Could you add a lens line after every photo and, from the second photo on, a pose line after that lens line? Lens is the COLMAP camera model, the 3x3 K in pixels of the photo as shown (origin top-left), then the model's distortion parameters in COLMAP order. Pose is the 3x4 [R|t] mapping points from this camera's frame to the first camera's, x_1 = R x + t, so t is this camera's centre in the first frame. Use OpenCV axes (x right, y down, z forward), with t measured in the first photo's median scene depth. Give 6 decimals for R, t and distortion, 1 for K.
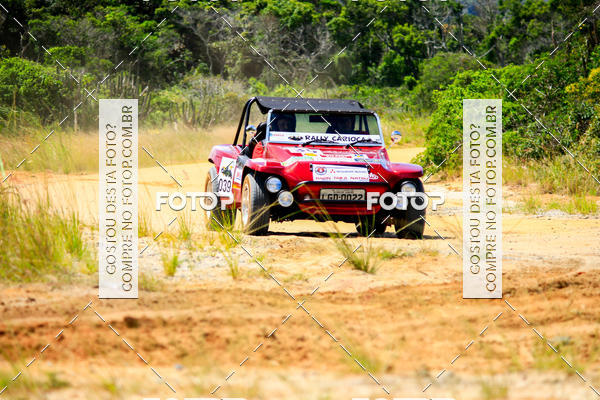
lens RADIAL K [[3992.2, 0, 329.9], [0, 3992.2, 171.1], [0, 0, 1]] dist [2.783309, 0.000000]
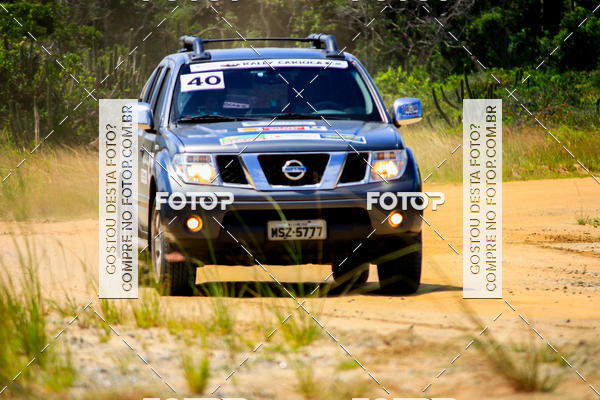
lens RADIAL K [[4442.7, 0, 303.6], [0, 4442.7, 199.9], [0, 0, 1]] dist [2.753684, 0.000000]
pose [[0.998934, -0.000572, 0.046165, -0.054468], [0.000624, 0.999999, -0.001108, -0.001568], [-0.046164, 0.001135, 0.998933, 0.347735]]
